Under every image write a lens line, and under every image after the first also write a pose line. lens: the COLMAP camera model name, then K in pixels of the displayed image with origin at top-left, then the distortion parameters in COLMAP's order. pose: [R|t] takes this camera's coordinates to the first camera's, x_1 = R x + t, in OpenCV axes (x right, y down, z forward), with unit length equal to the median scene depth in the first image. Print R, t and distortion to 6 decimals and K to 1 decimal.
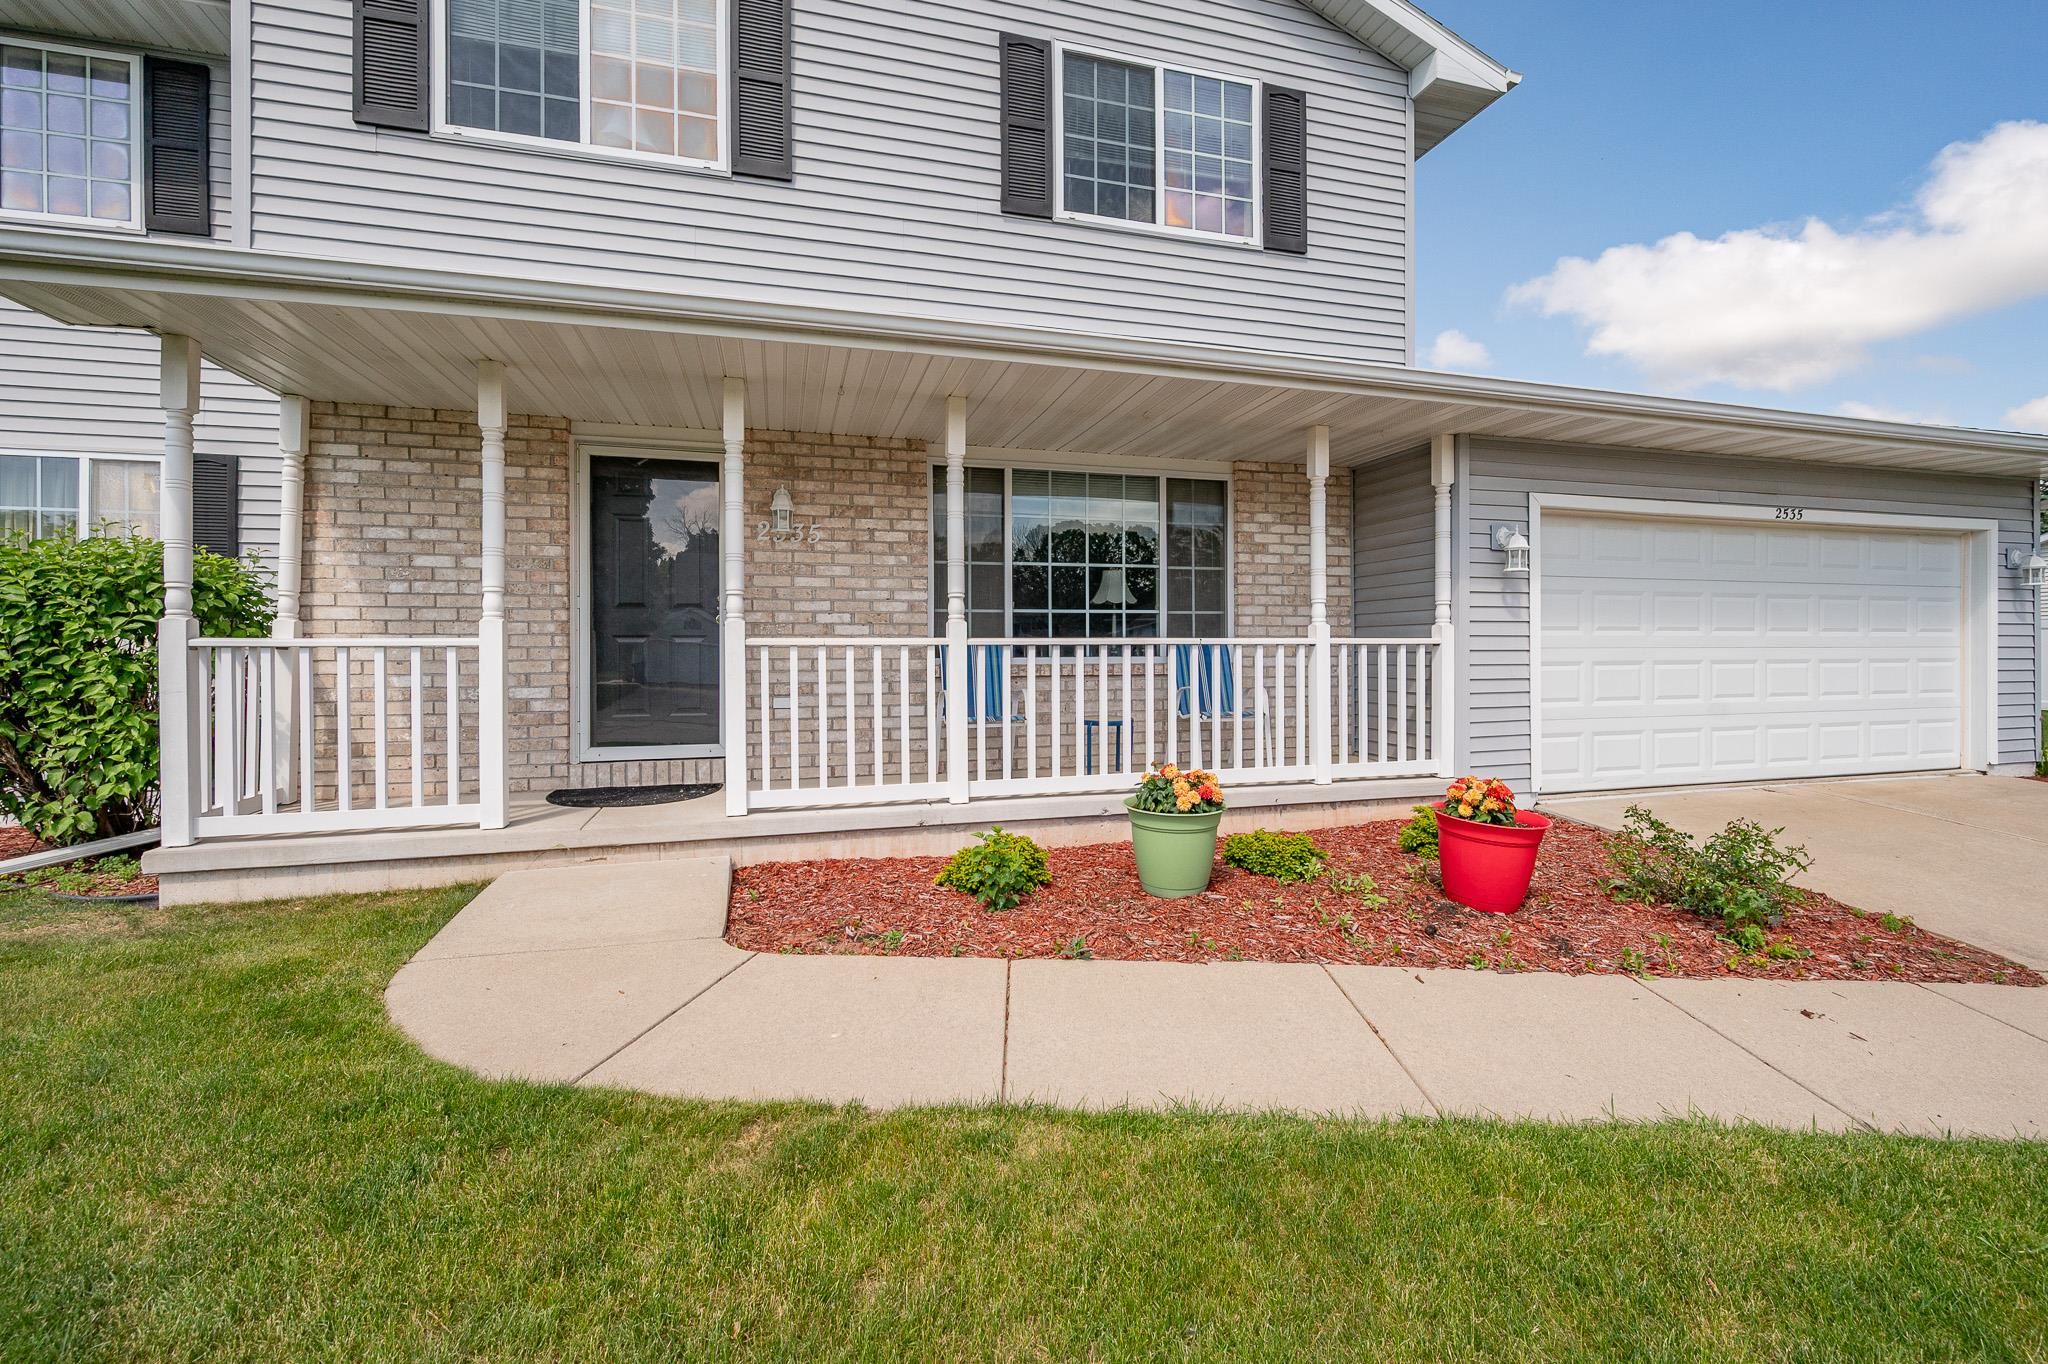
lens RADIAL K [[851.2, 0, 1030.4], [0, 851.2, 649.0], [0, 0, 1]] dist [-0.005070, 0.000370]
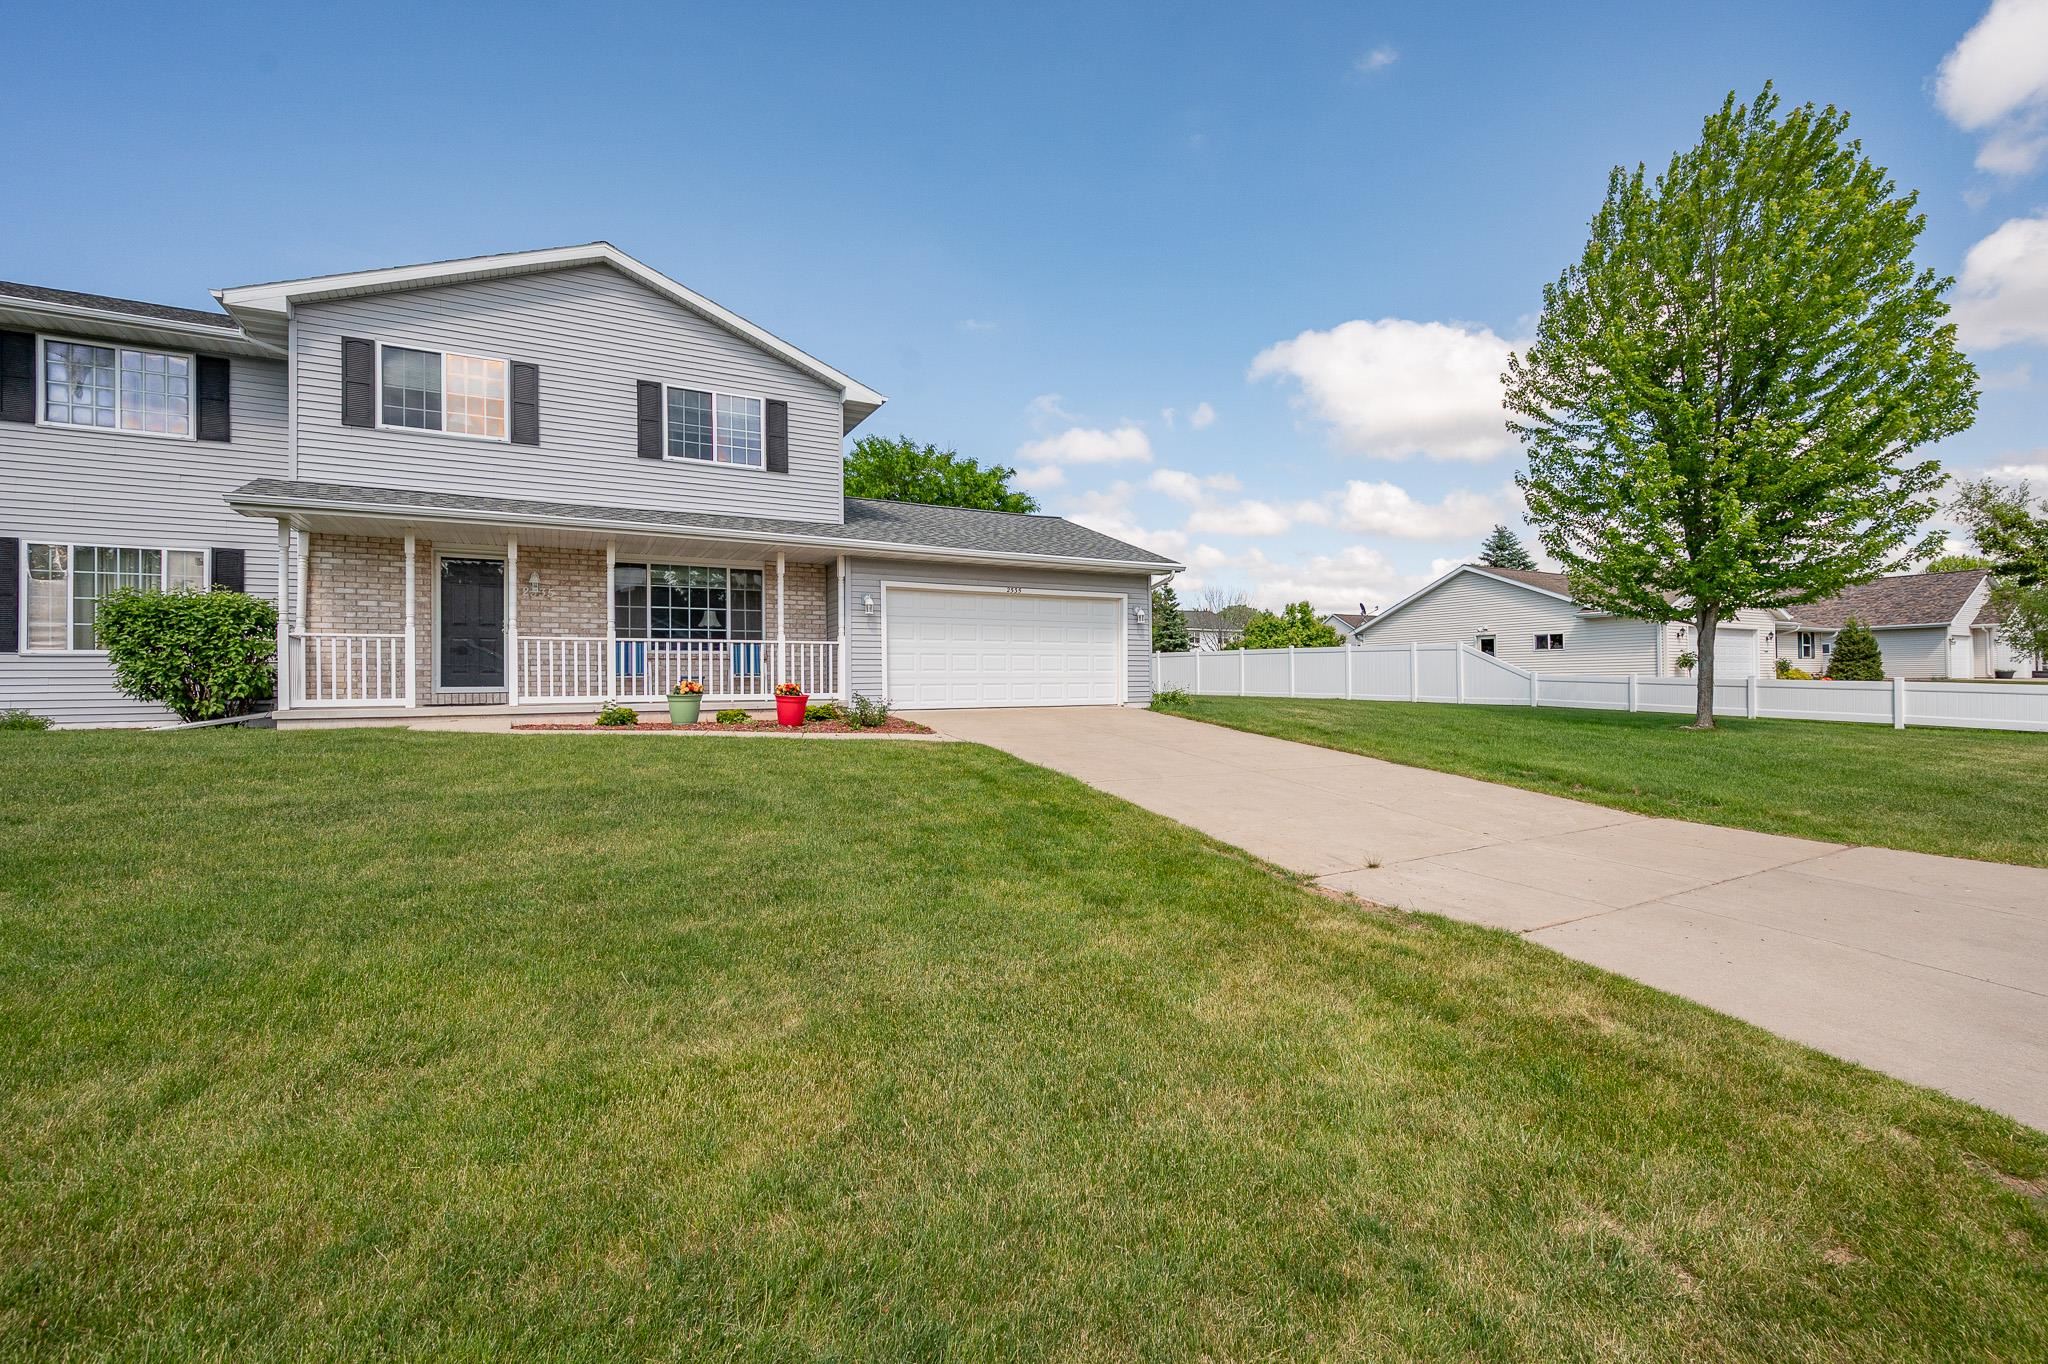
lens RADIAL K [[851.2, 0, 1015.6], [0, 851.2, 679.6], [0, 0, 1]] dist [-0.005070, 0.000370]
pose [[0.976858, -0.002970, 0.213866, 0.477264], [0.004315, 0.999974, -0.005823, 0.114929], [-0.213844, 0.006611, 0.976846, -1.493586]]
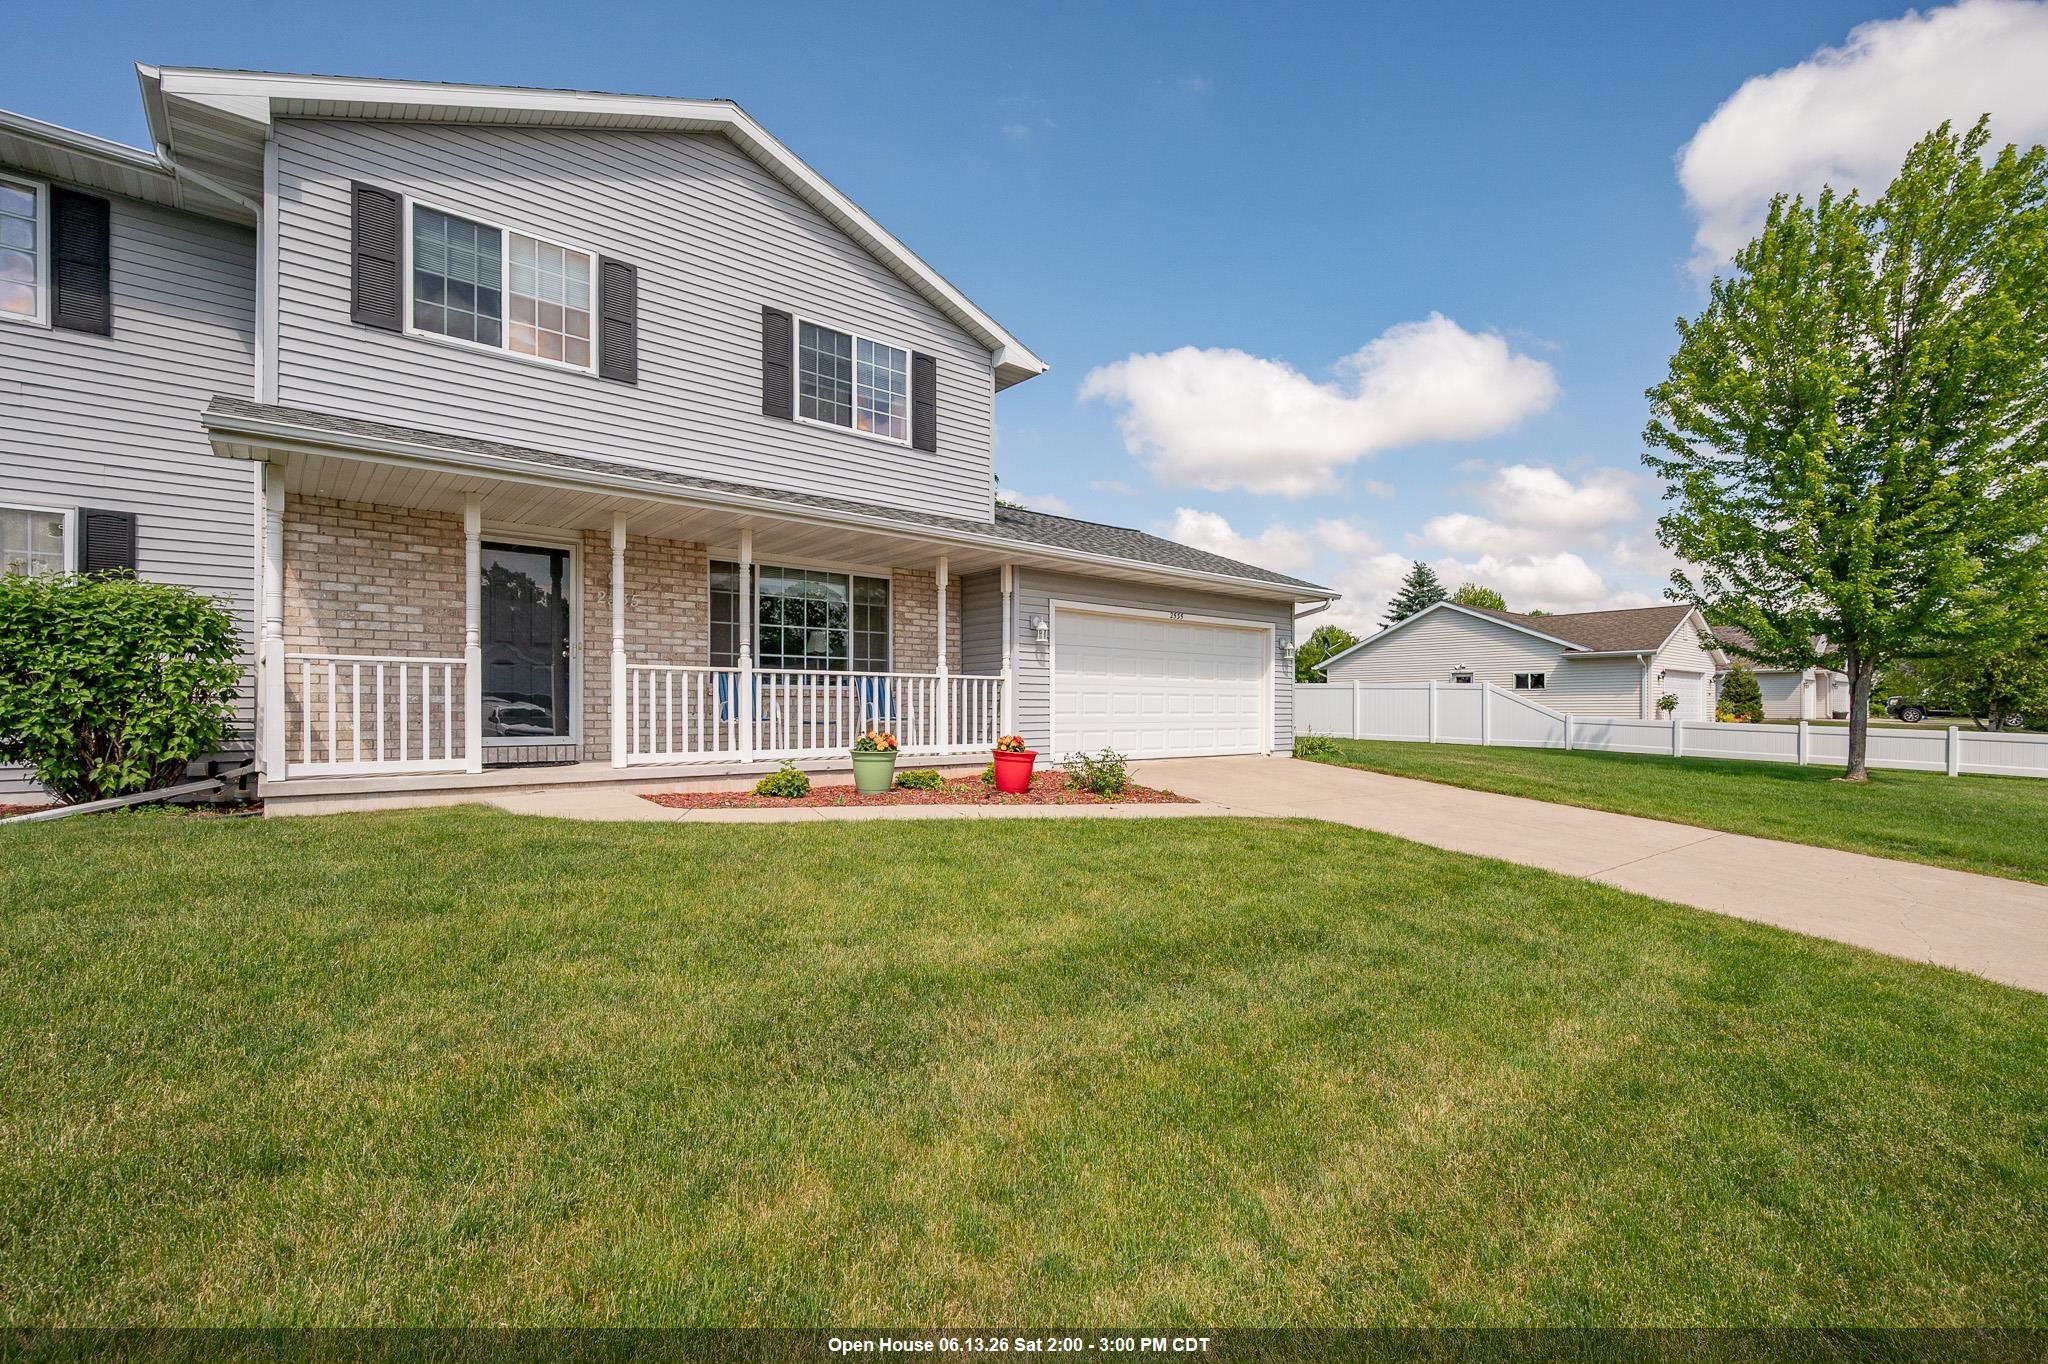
lens RADIAL K [[898.6, 0, 1012.8], [0, 898.6, 716.1], [0, 0, 1]] dist [-0.000667, -0.002220]
pose [[0.913059, 0.002670, 0.407818, -0.303169], [-0.005699, 0.999964, 0.006214, 0.063295], [-0.407787, -0.007998, 0.913042, -0.808278]]
